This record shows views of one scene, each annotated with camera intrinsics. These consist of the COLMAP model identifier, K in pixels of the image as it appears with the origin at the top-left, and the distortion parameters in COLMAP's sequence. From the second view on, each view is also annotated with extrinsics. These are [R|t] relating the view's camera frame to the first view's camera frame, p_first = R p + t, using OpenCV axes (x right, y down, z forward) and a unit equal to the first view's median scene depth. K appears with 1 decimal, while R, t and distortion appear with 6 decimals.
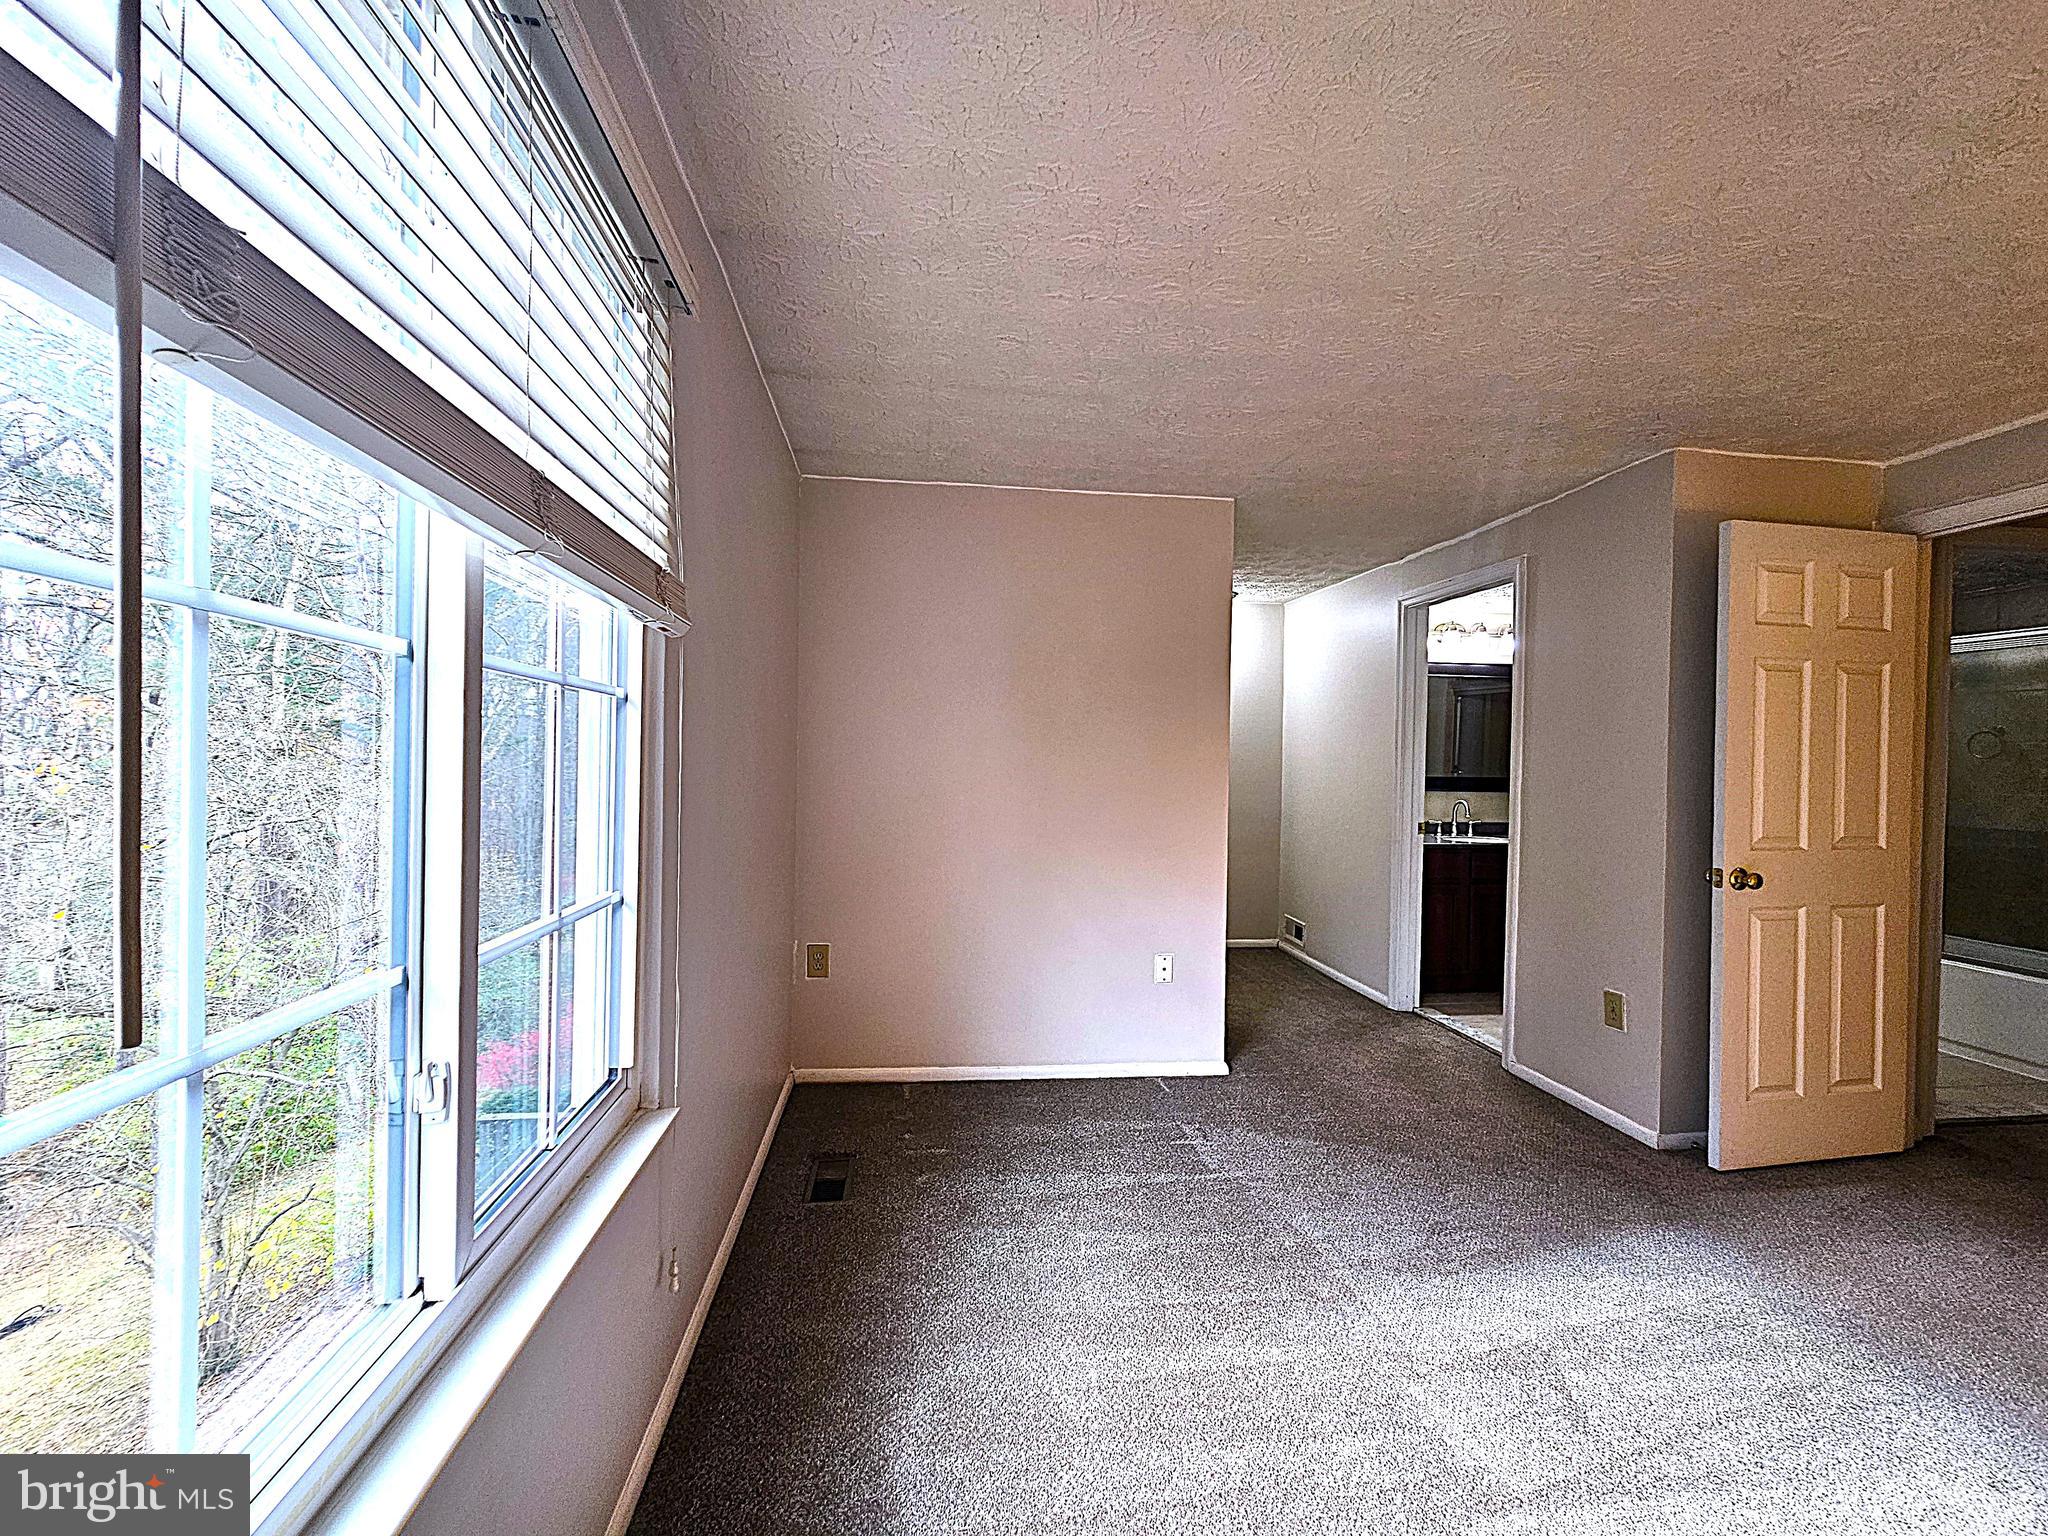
lens RADIAL K [[868.8, 0, 1044.0], [0, 868.8, 761.7], [0, 0, 1]] dist [0.000191, 0.000569]
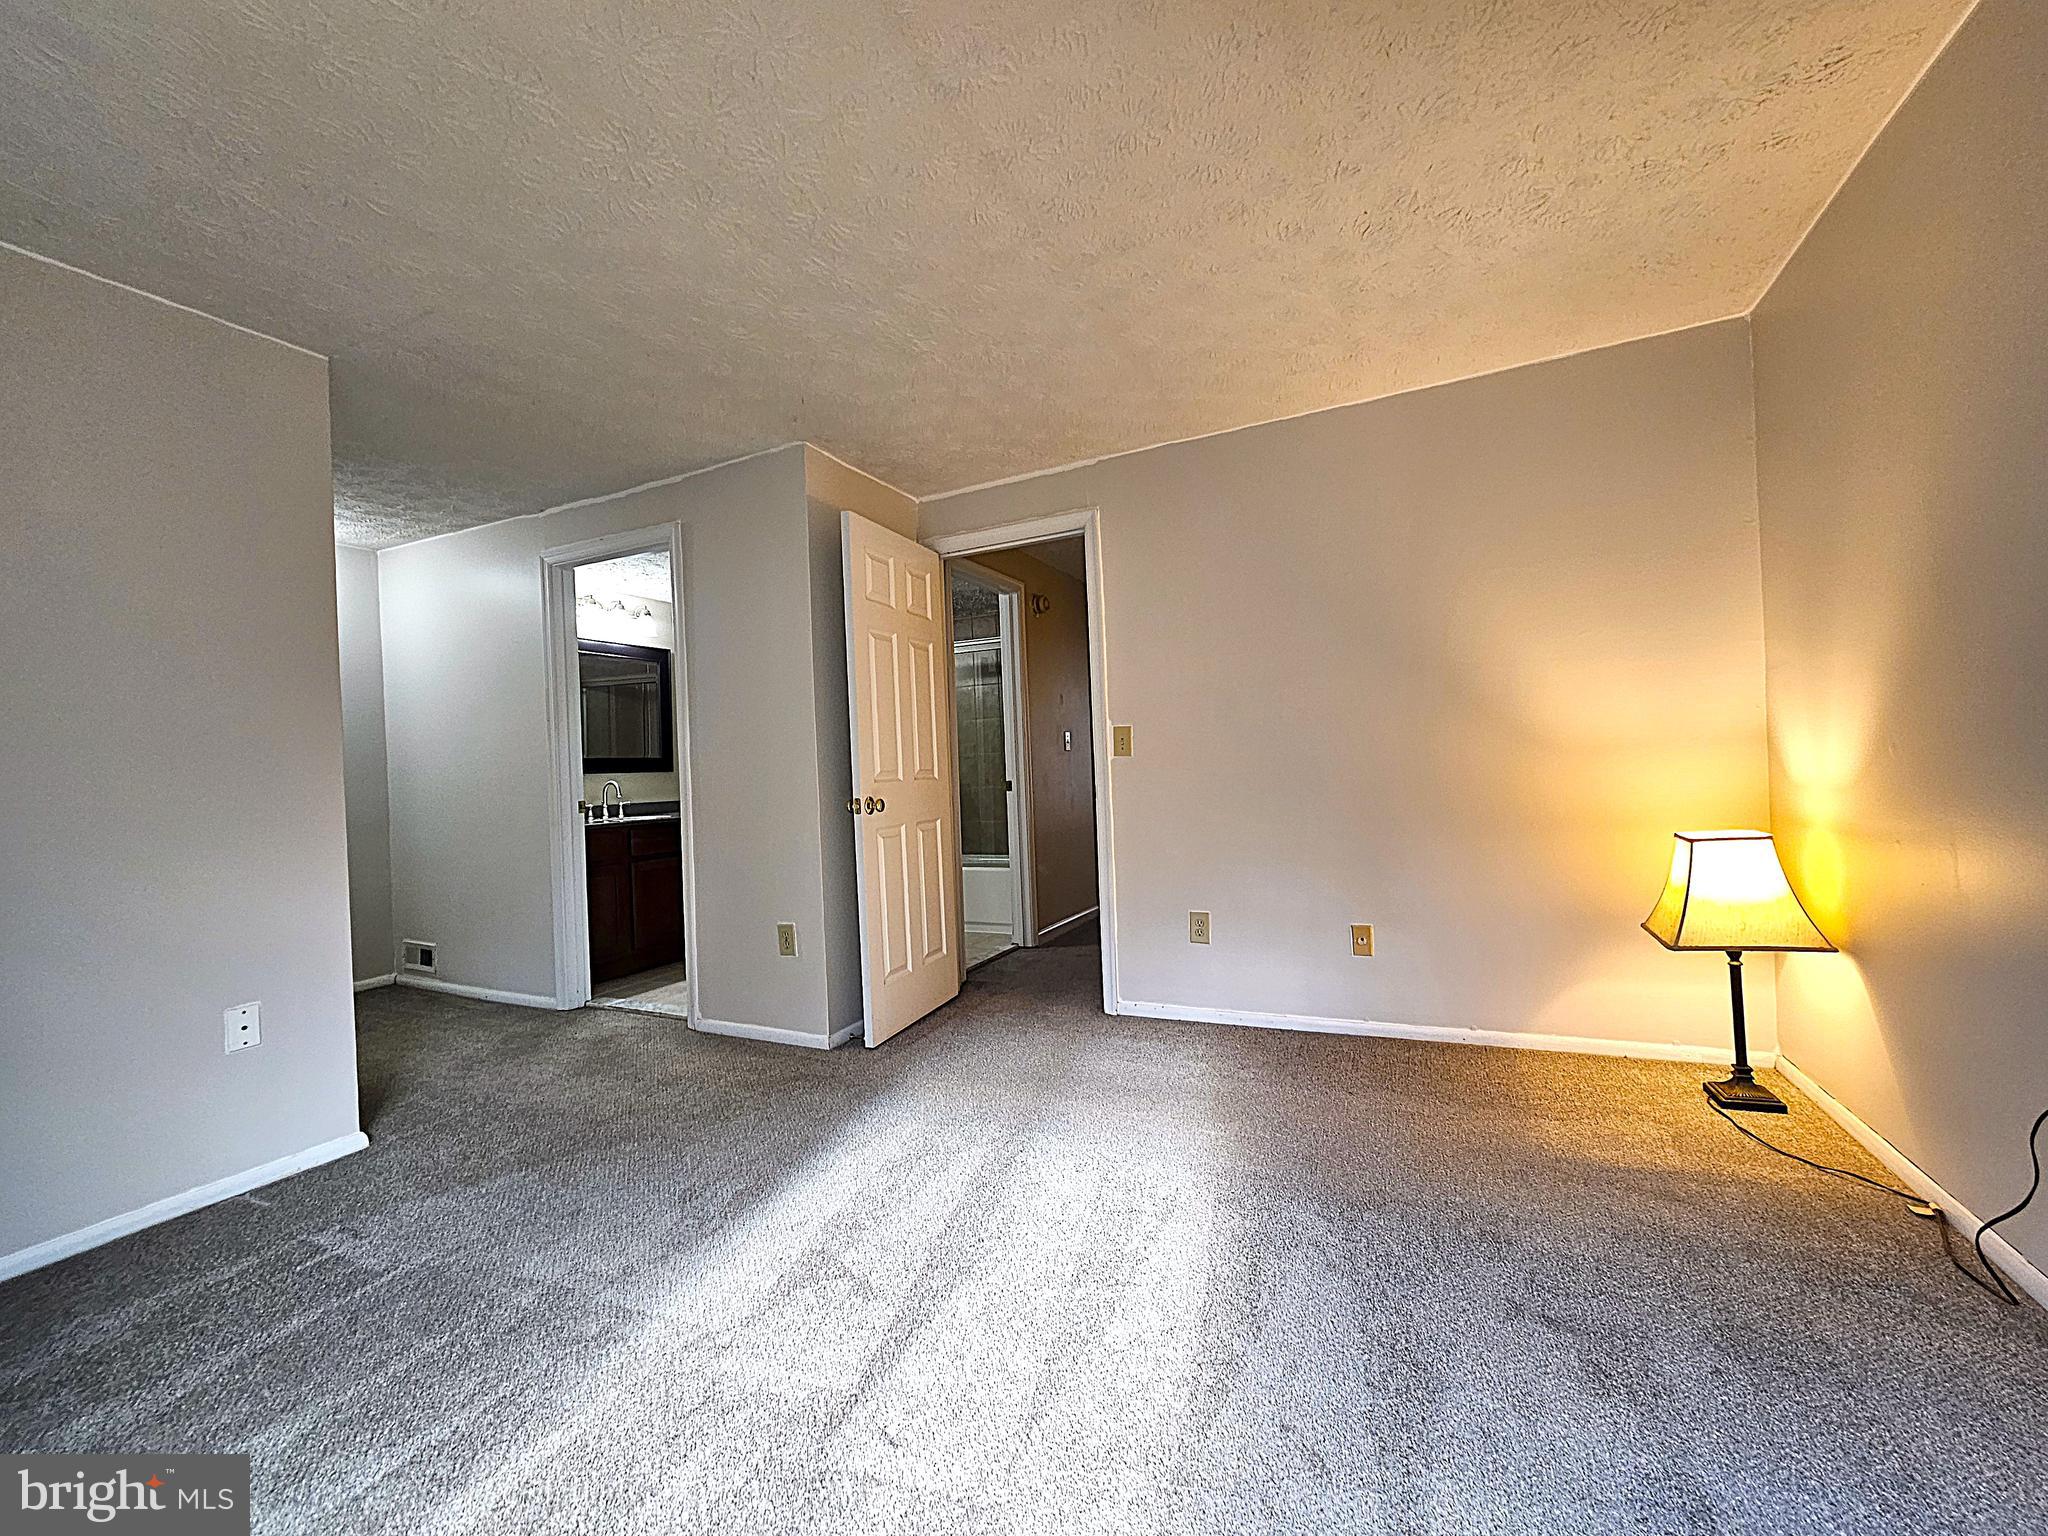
lens RADIAL K [[832.1, 0, 1021.8], [0, 832.1, 759.4], [0, 0, 1]] dist [-0.000607, 0.000645]
pose [[0.563388, -0.041401, 0.825154, -0.043861], [0.068182, 0.997667, 0.003504, 0.072292], [-0.823374, 0.054286, 0.564896, 0.138192]]
